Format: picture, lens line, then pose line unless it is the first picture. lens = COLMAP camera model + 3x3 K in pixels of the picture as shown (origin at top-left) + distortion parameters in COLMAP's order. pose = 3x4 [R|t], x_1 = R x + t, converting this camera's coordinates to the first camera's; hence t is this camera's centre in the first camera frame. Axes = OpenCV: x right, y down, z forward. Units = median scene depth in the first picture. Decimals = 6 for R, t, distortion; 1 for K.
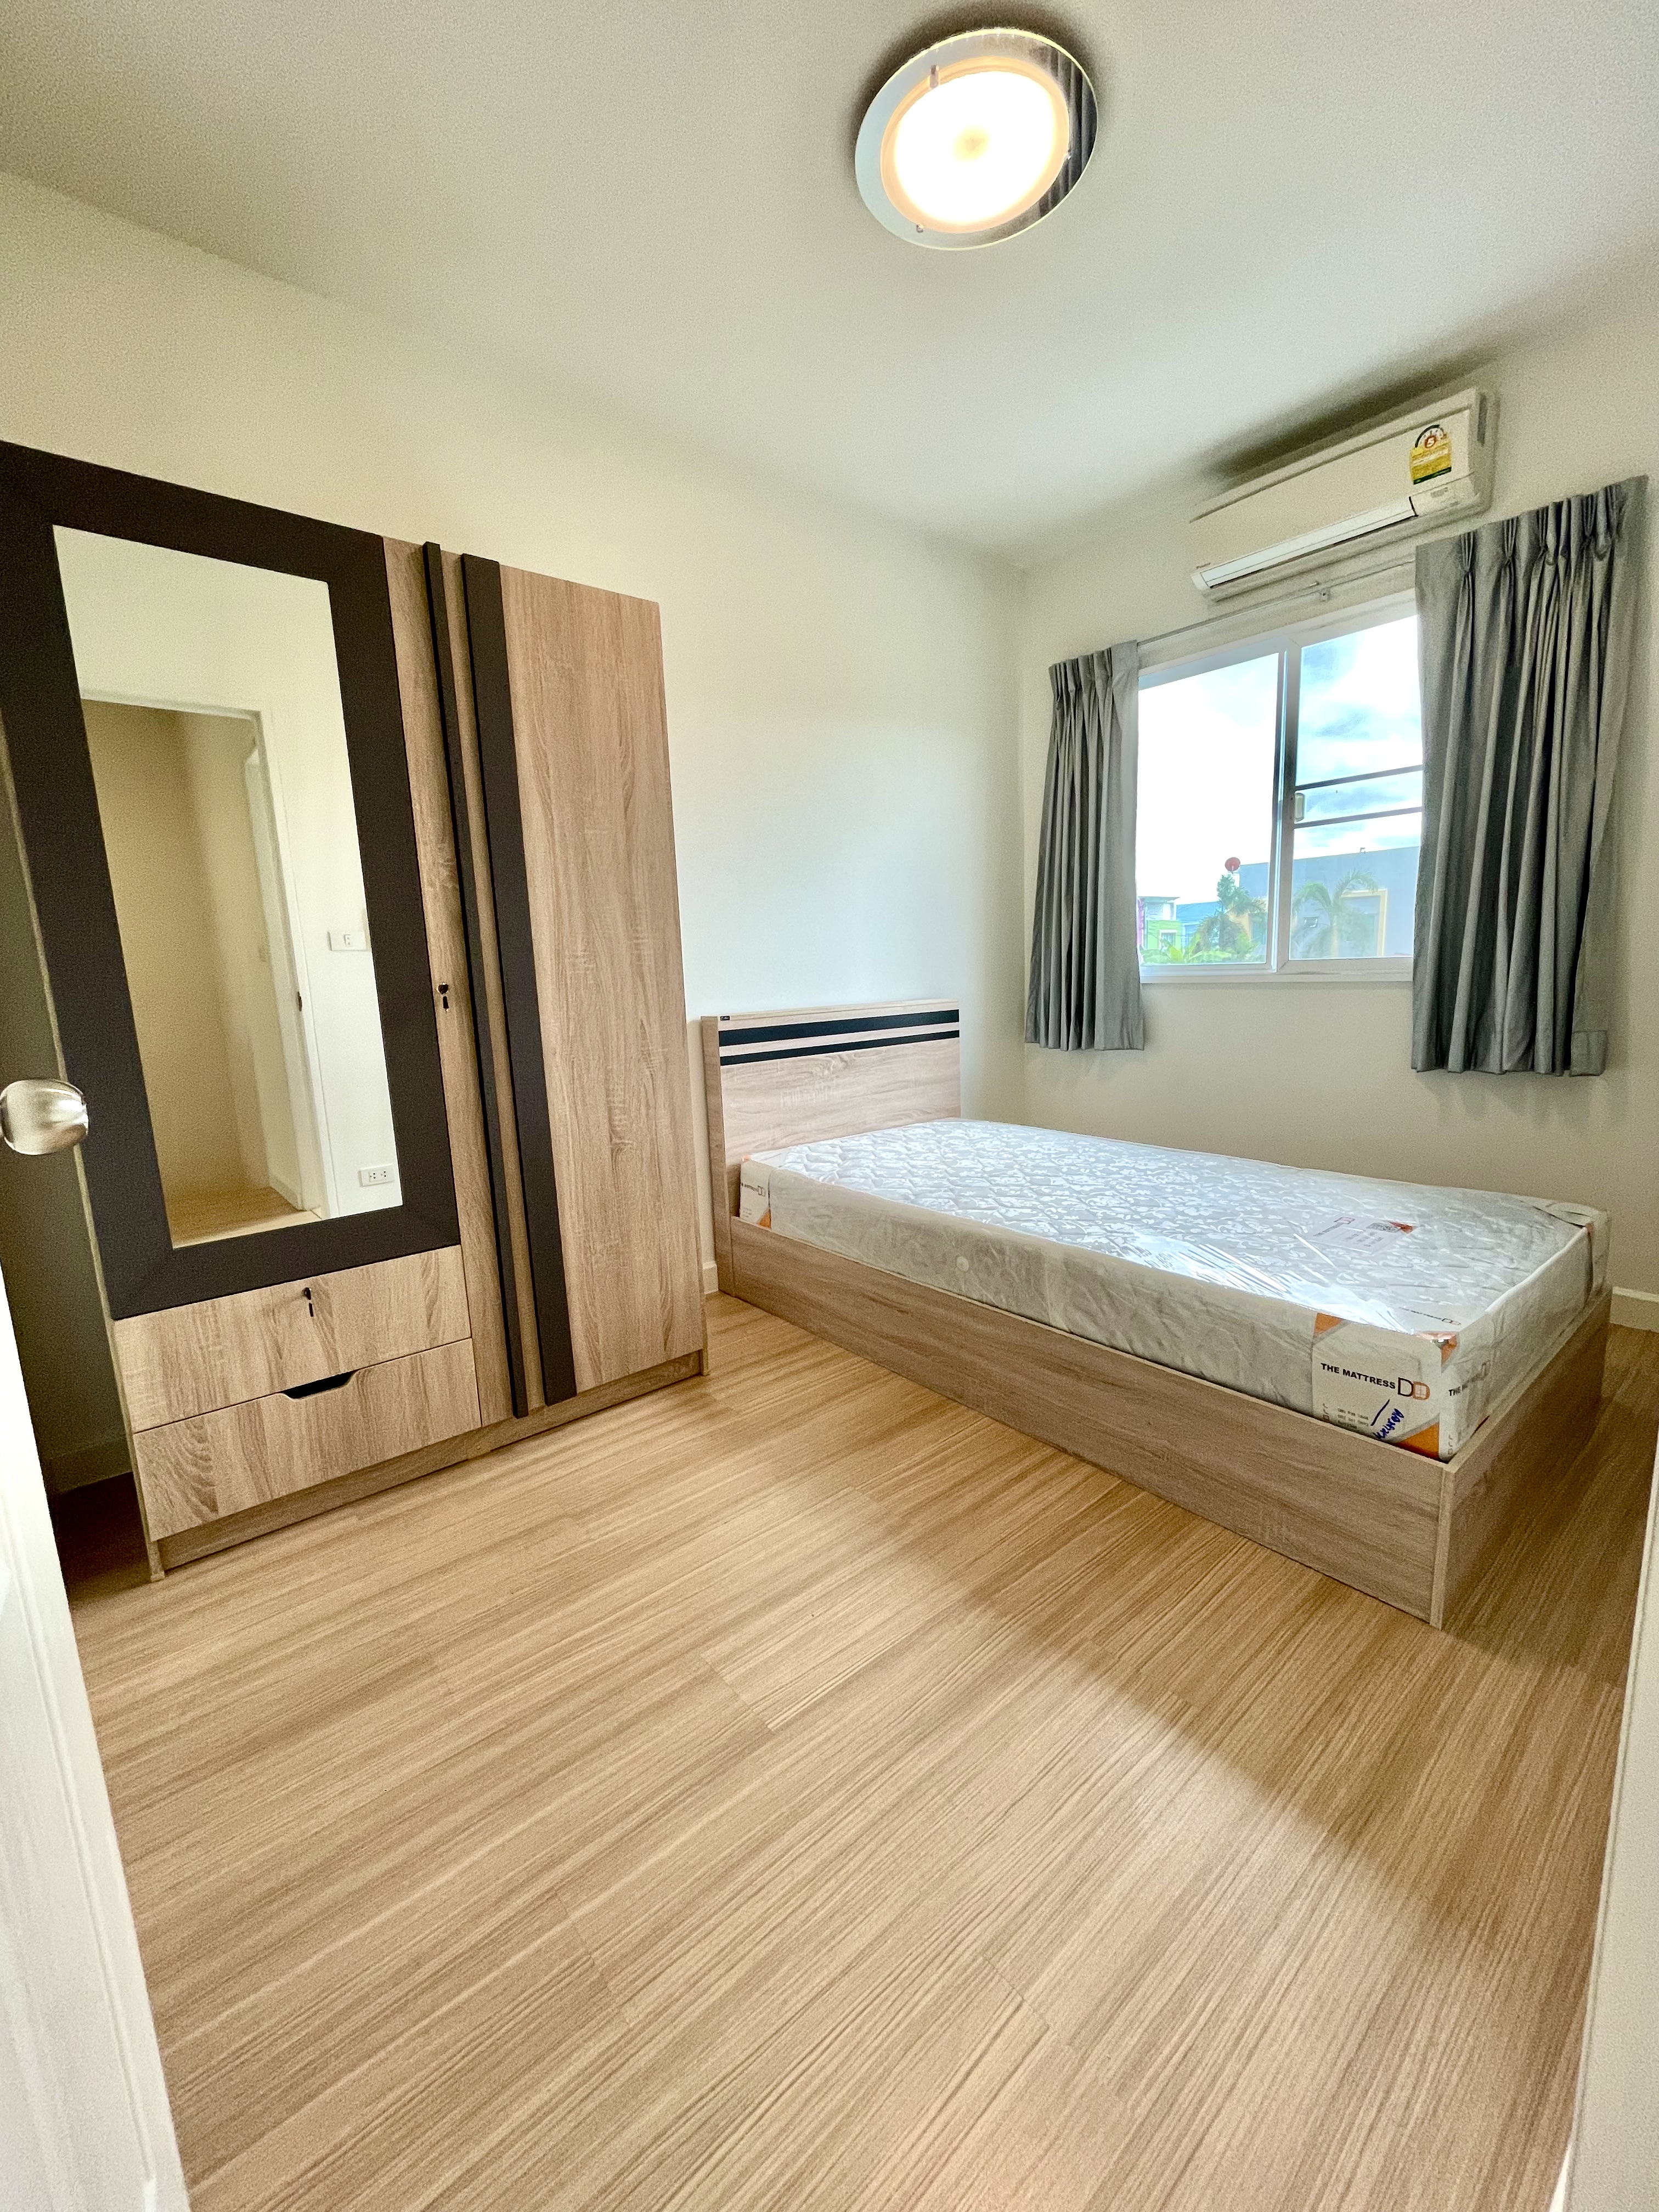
lens RADIAL K [[894.8, 0, 825.3], [0, 894.8, 1106.0], [0, 0, 1]] dist [-0.000202, -0.001990]
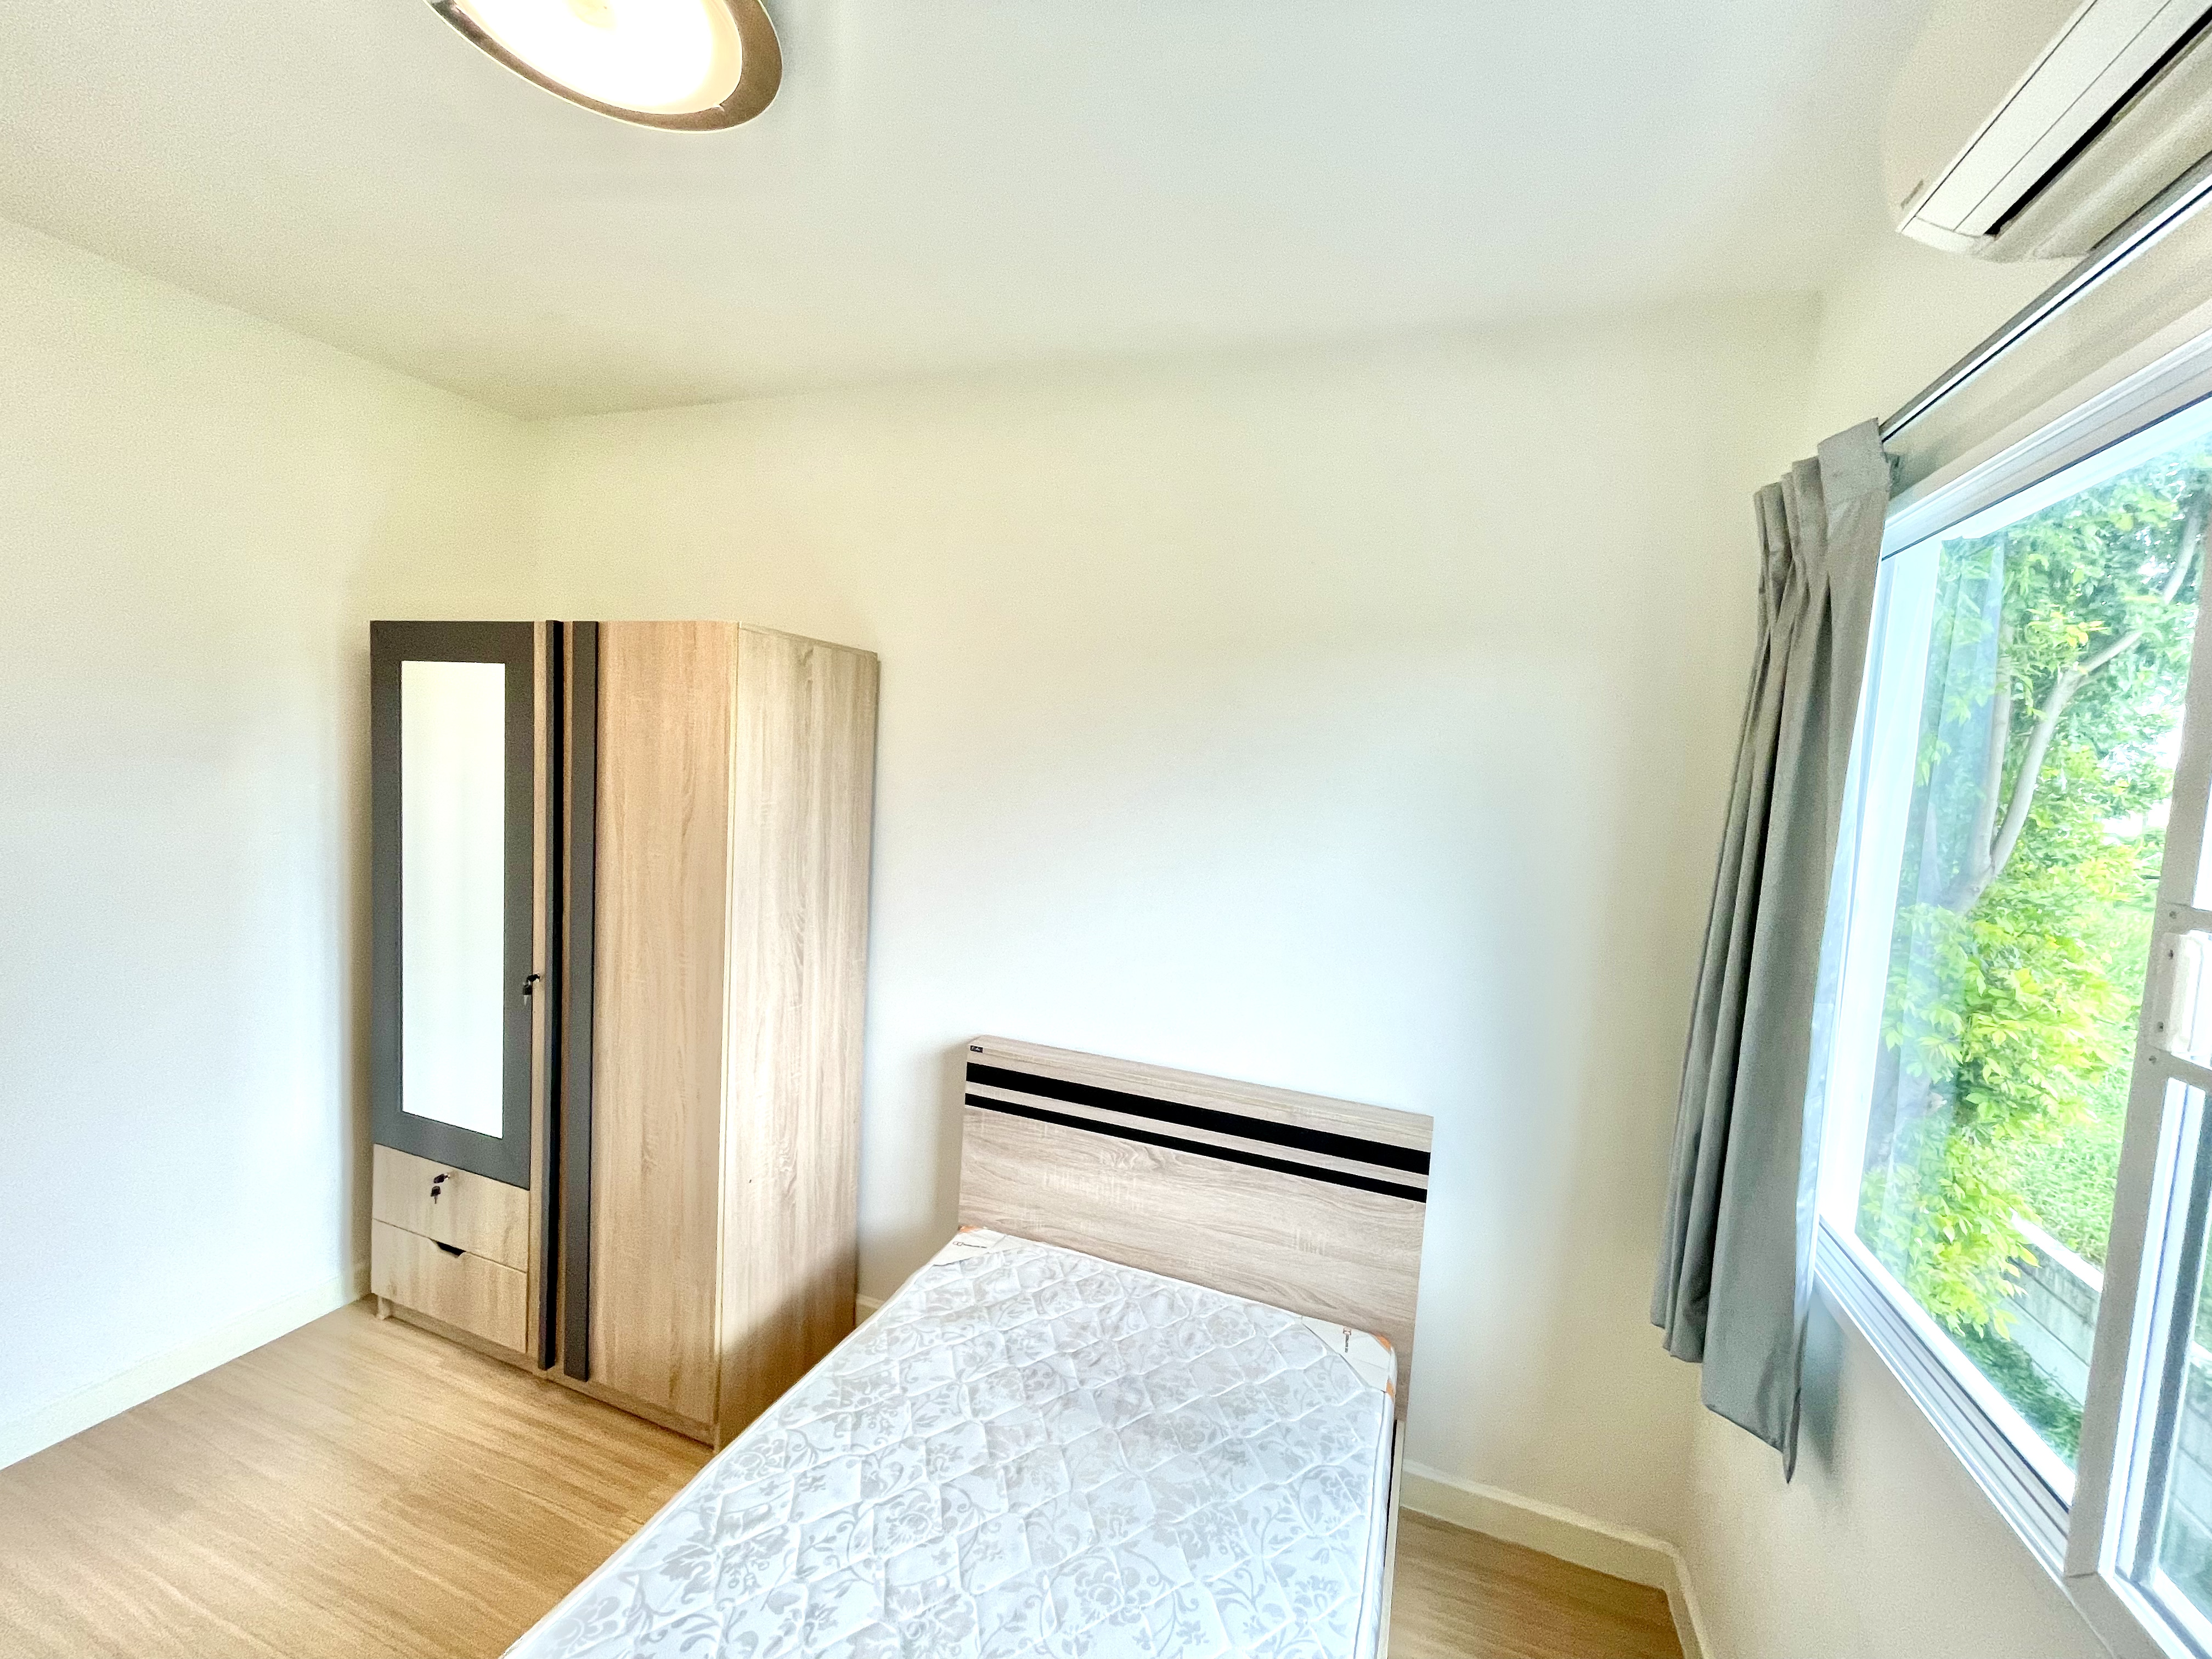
lens RADIAL K [[894.8, 0, 1107.7], [0, 894.8, 831.7], [0, 0, 1]] dist [-0.000202, -0.001990]
pose [[0.495204, 0.132450, -0.858621, 0.821190], [-0.213699, 0.976516, 0.027386, -0.452365], [0.842084, 0.169925, 0.511879, 0.884386]]
